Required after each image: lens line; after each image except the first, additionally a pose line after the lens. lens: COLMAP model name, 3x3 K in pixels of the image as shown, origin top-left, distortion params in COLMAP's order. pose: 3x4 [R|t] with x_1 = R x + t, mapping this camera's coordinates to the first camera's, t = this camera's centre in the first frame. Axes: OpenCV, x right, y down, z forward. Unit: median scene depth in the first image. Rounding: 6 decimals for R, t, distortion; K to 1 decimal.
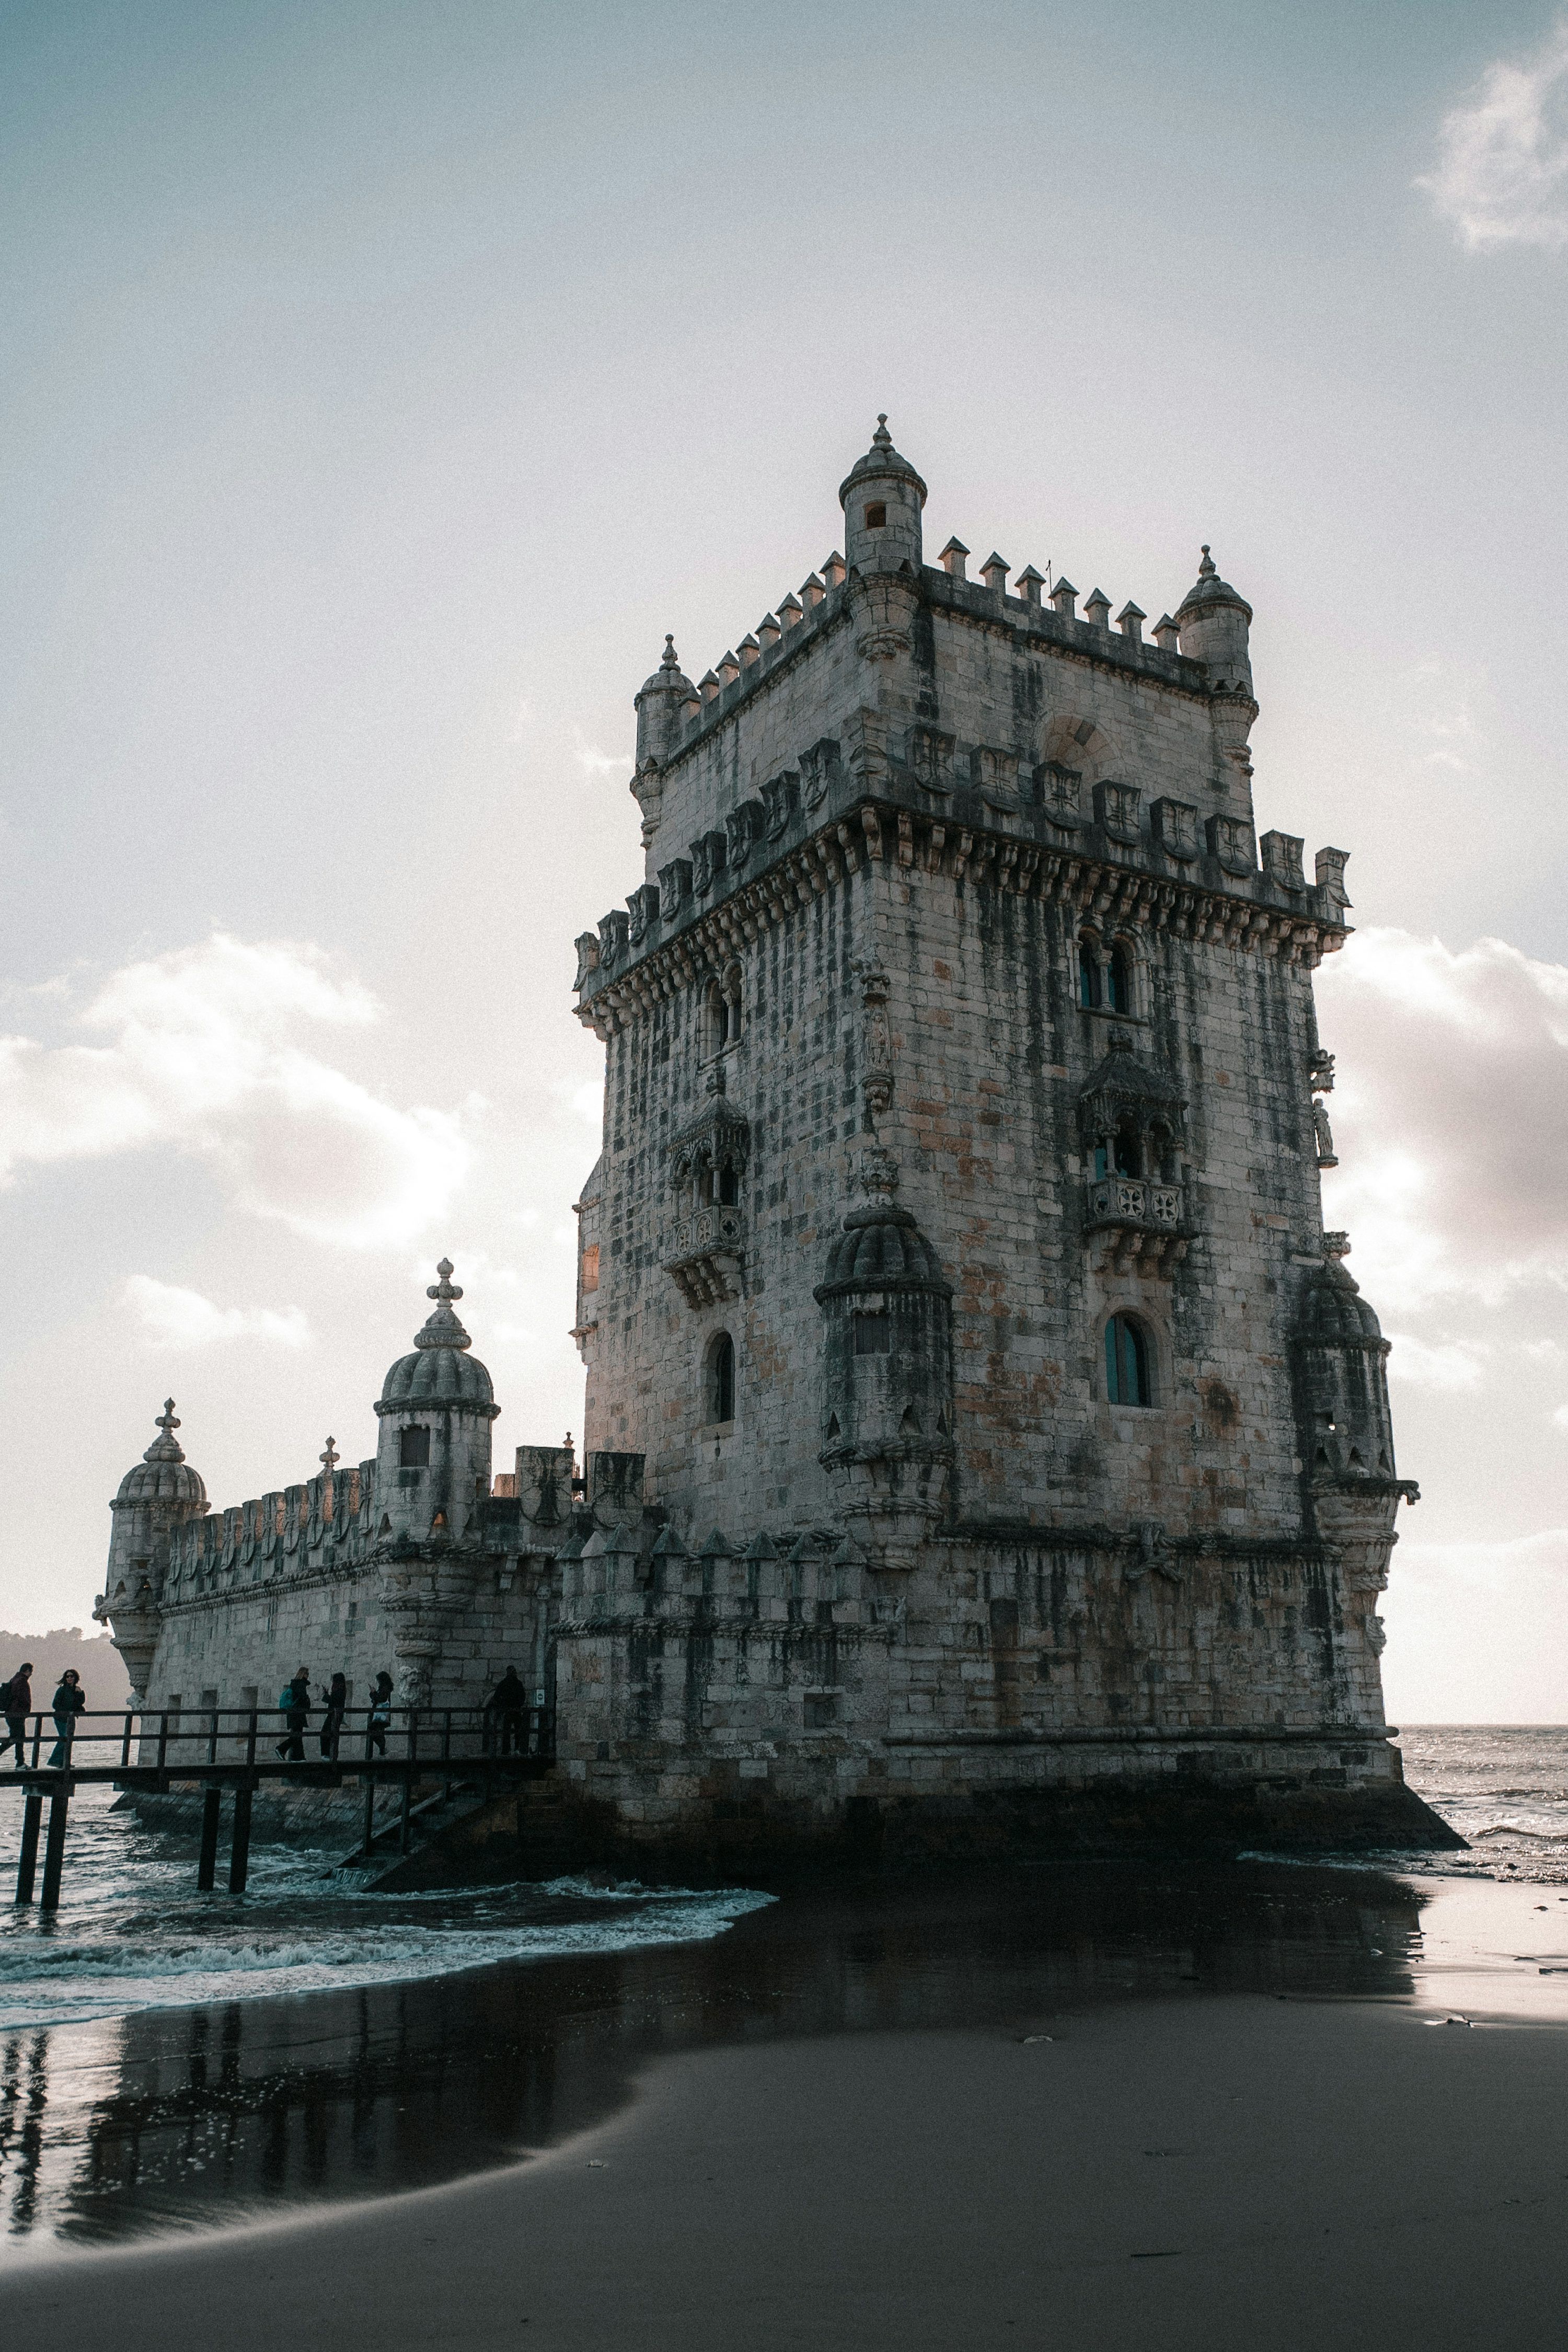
lens RADIAL K [[1878.9, 0, 786.3], [0, 1878.9, 1195.2], [0, 0, 1]] dist [0.019006, 0.011933]
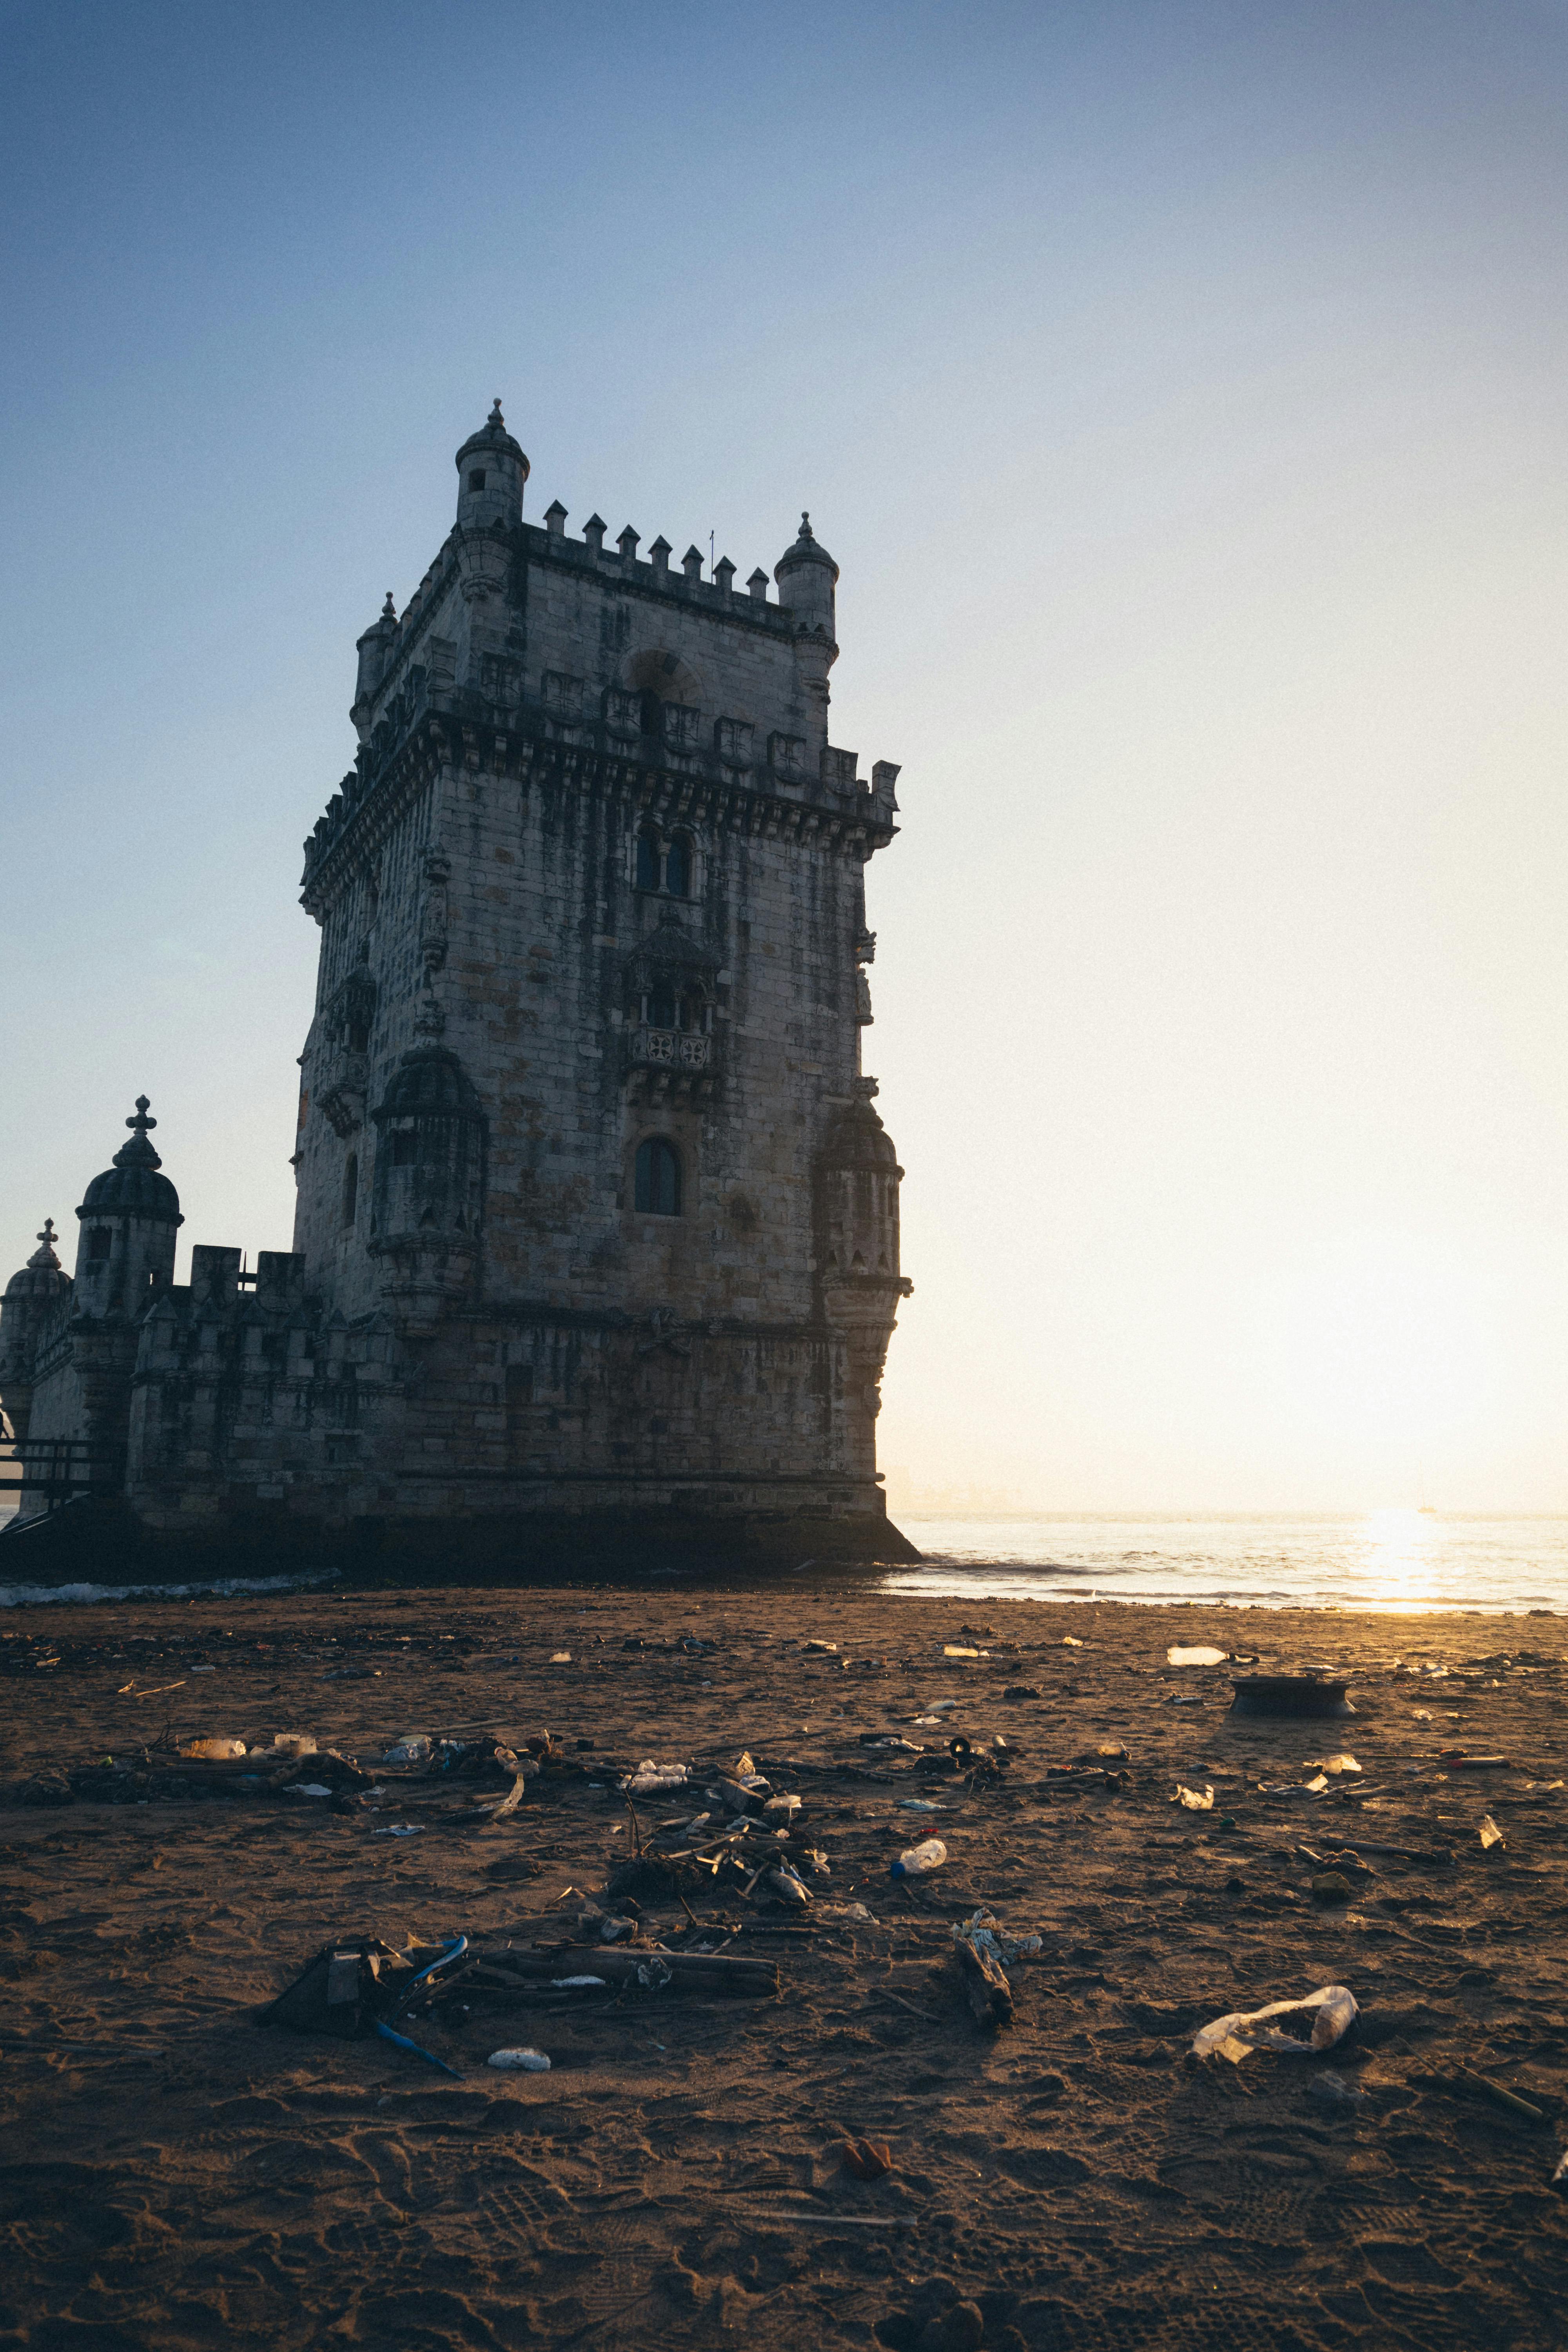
lens RADIAL K [[1519.8, 0, 776.6], [0, 1519.8, 1174.6], [0, 0, 1]] dist [-0.035062, 0.005122]
pose [[0.999802, 0.005427, -0.019131, 0.268981], [-0.004340, 0.998399, 0.056398, 0.029123], [0.019406, -0.056304, 0.998225, 0.012649]]
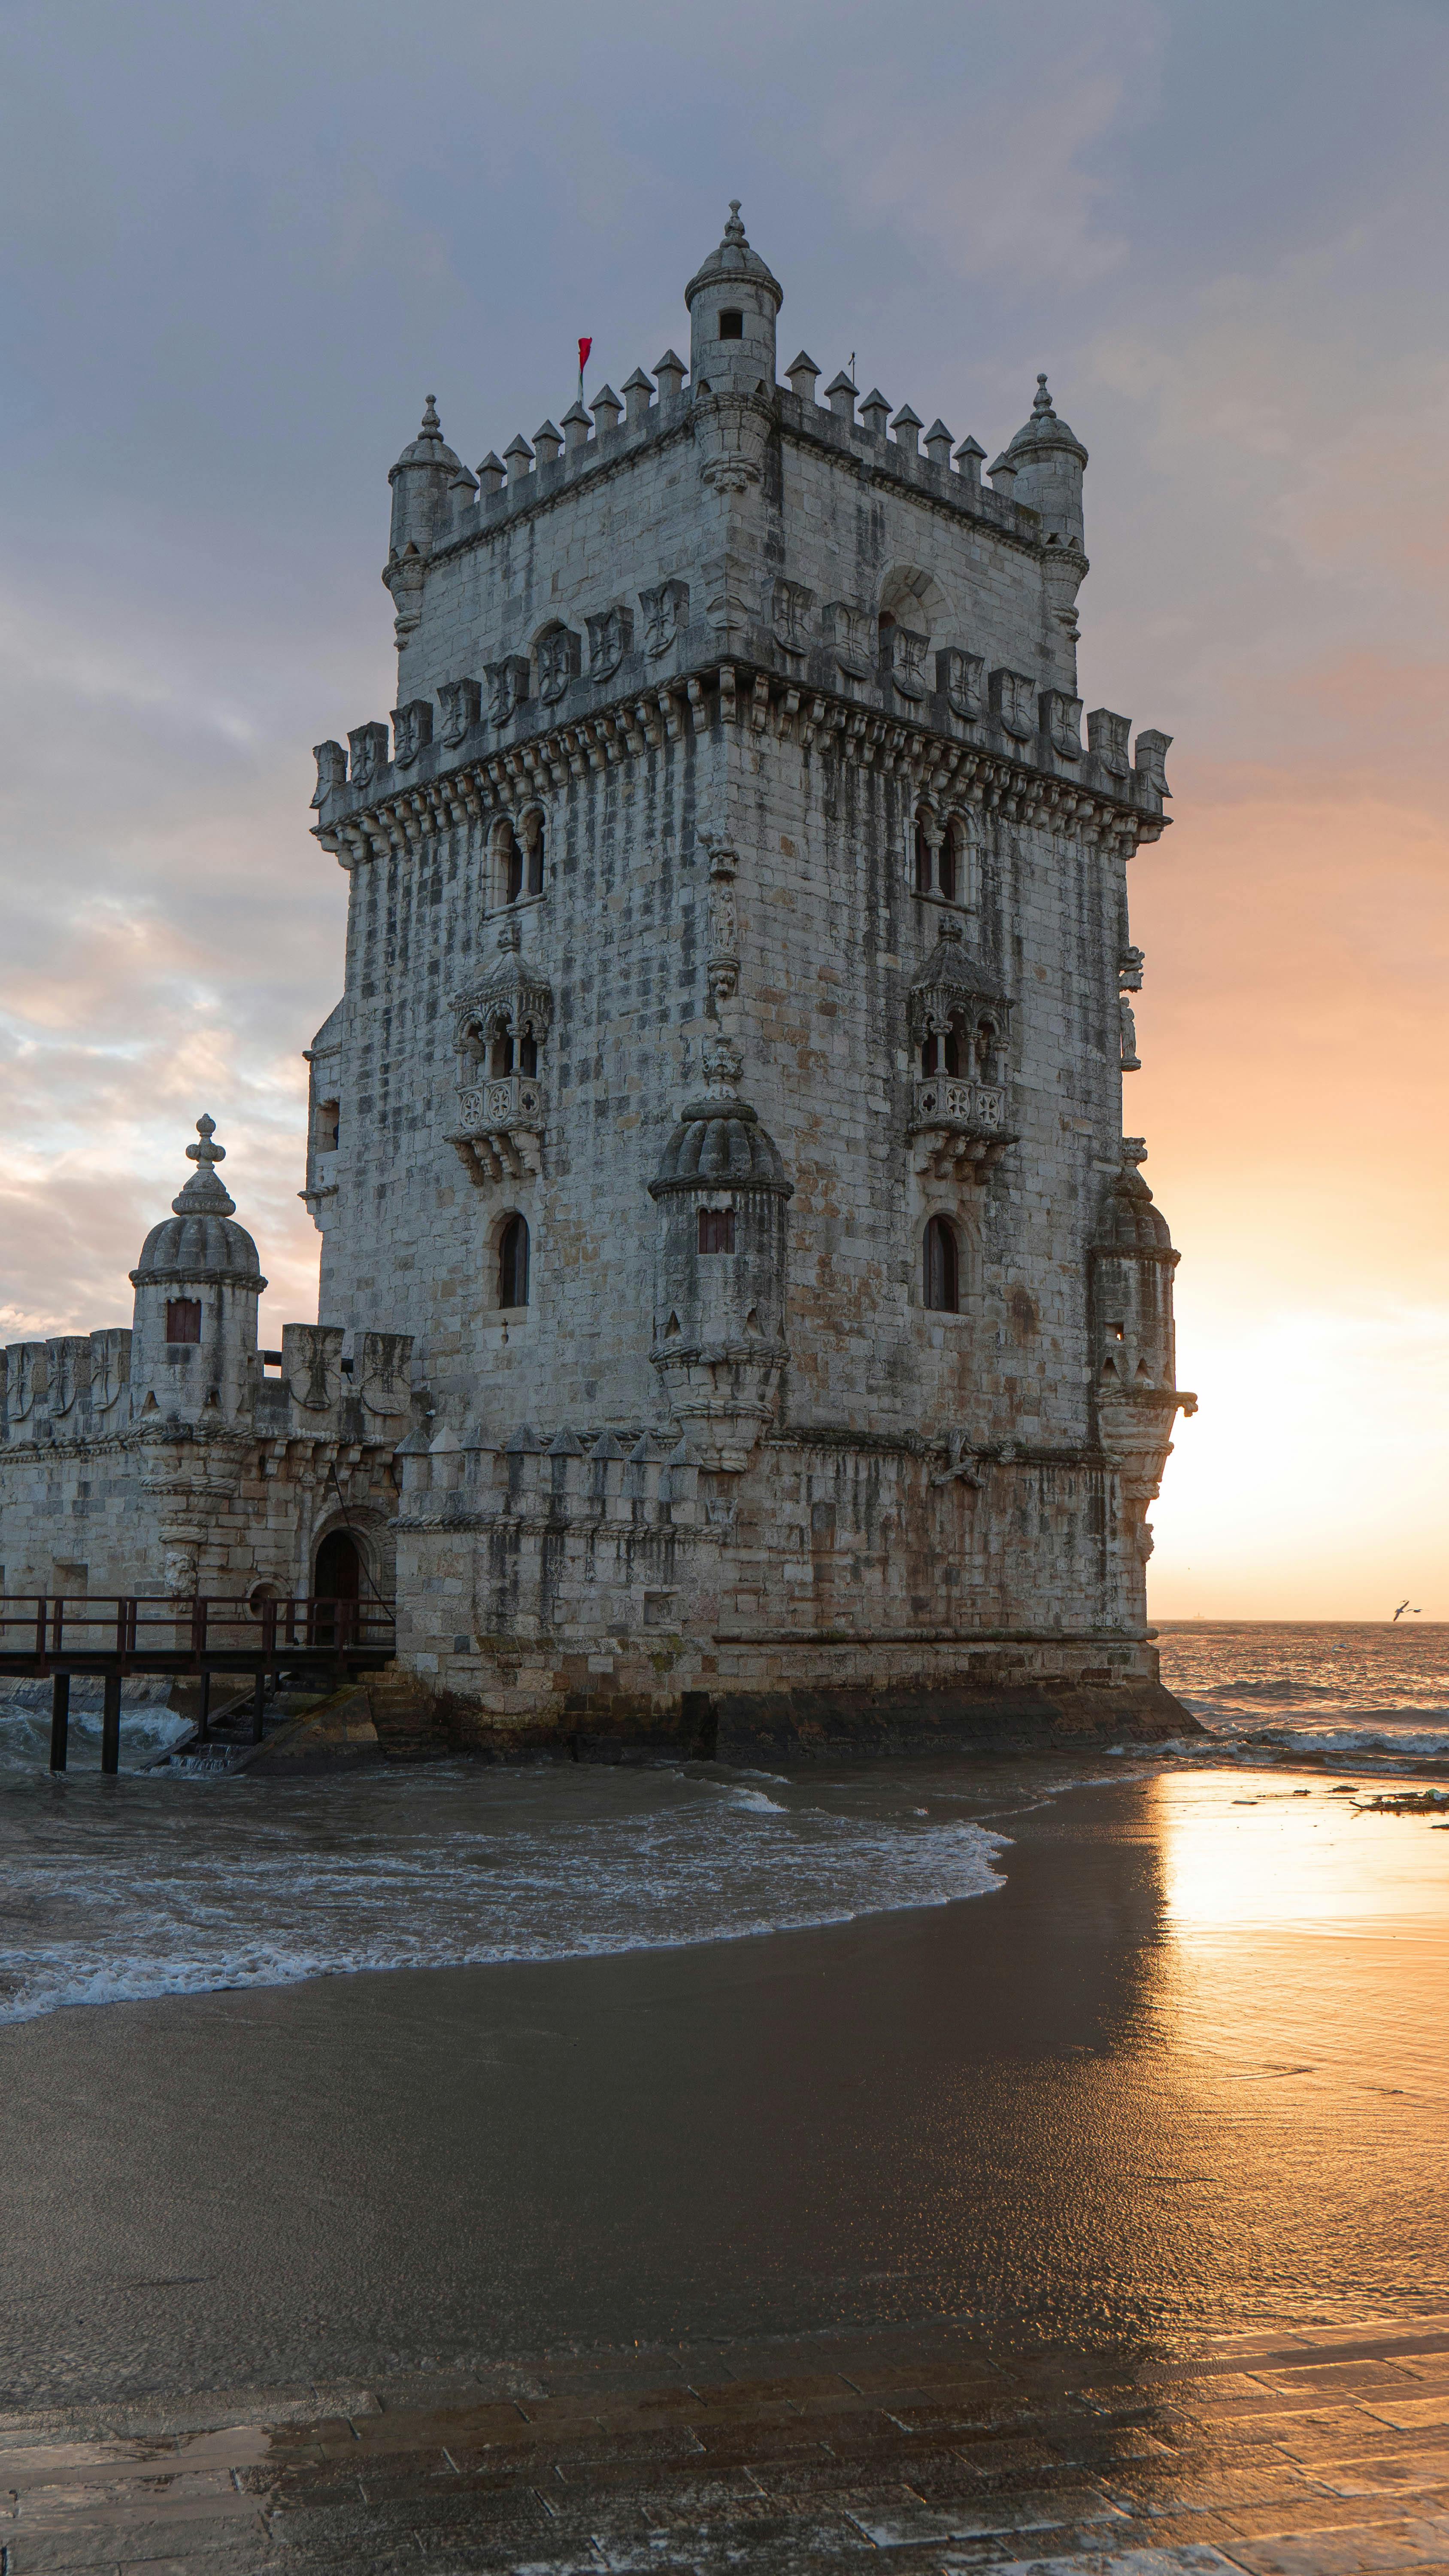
lens RADIAL K [[2314.9, 0, 653.9], [0, 2314.9, 1296.3], [0, 0, 1]] dist [-0.049993, 0.083937]
pose [[0.982405, 0.041301, 0.182138, -0.177735], [-0.065816, 0.989238, 0.130680, -0.041912], [-0.174780, -0.140368, 0.974550, -0.143939]]
